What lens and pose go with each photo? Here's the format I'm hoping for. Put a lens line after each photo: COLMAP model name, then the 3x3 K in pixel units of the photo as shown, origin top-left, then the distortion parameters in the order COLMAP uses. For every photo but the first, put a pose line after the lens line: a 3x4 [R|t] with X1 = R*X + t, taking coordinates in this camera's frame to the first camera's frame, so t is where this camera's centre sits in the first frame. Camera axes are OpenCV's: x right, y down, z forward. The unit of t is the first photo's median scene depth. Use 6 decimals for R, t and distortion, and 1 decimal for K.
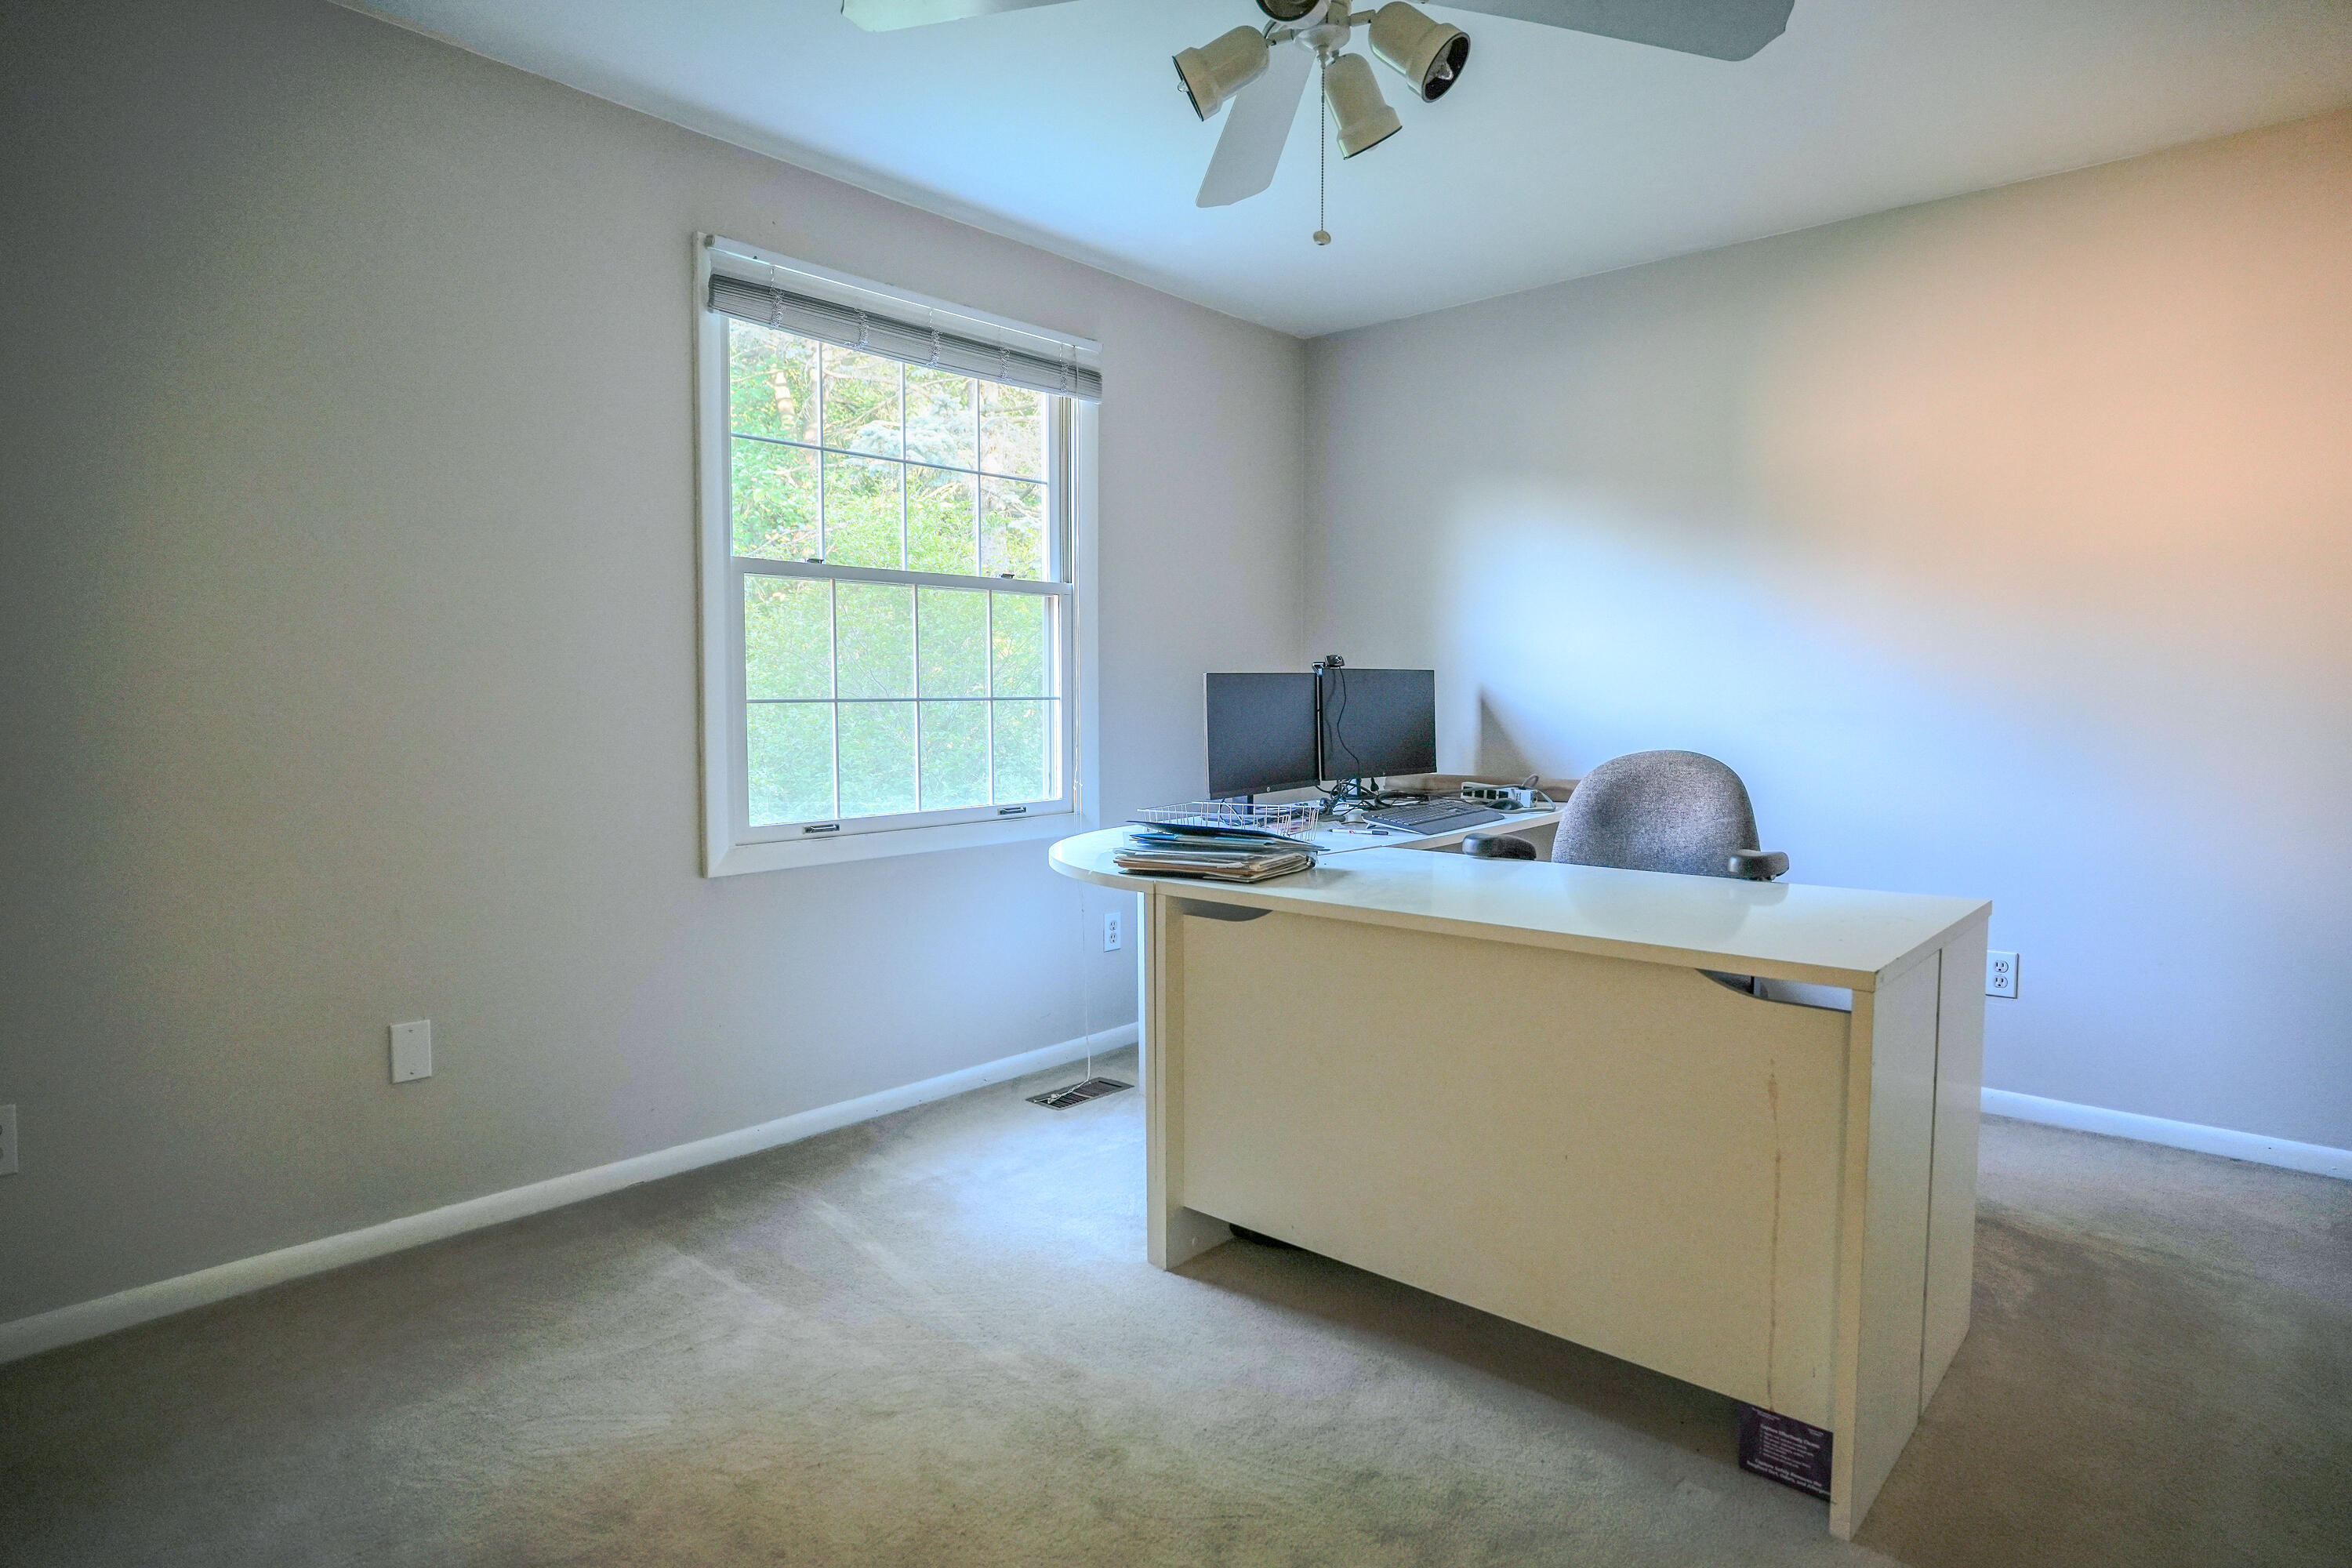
lens RADIAL K [[1292.1, 0, 1176.0], [0, 1292.1, 784.0], [0, 0, 1]] dist [-0.027954, 0.000749]
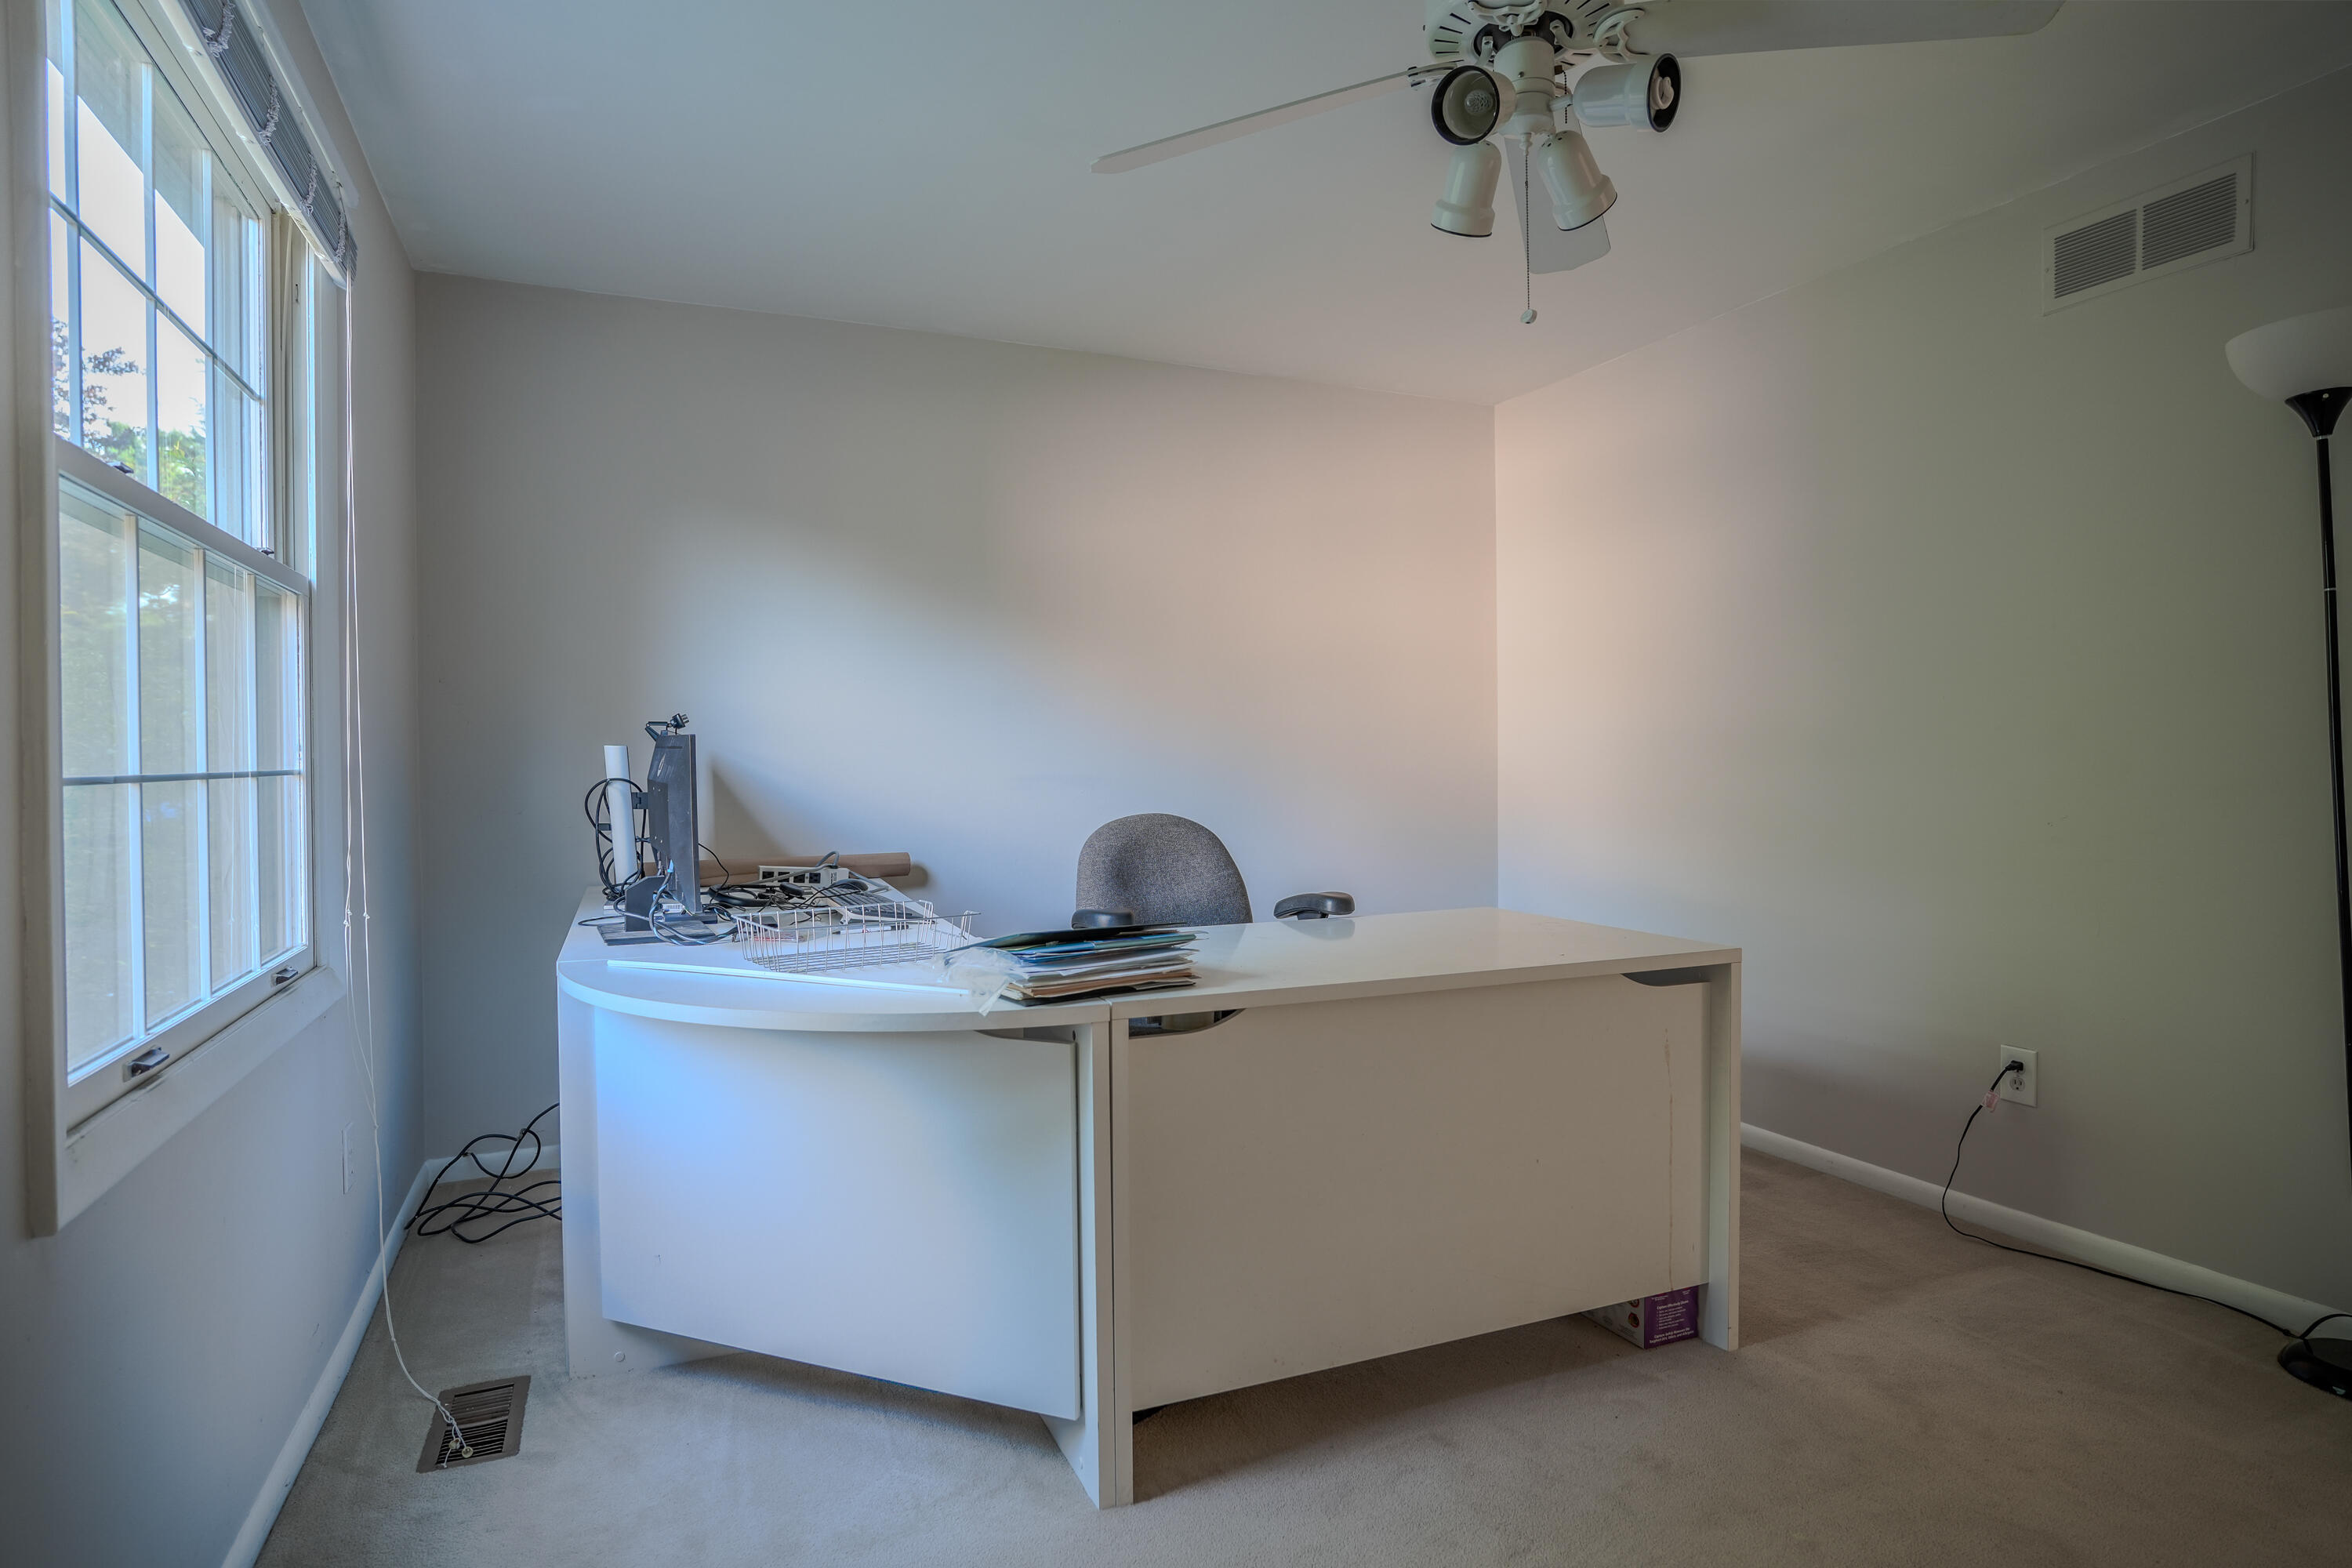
lens RADIAL K [[1292.1, 0, 1176.0], [0, 1292.1, 784.0], [0, 0, 1]] dist [-0.027954, 0.000749]
pose [[0.411578, -0.017586, 0.911205, -0.587519], [0.067402, 0.997663, -0.011190, -0.037287], [-0.908879, 0.066023, 0.411802, 0.535510]]
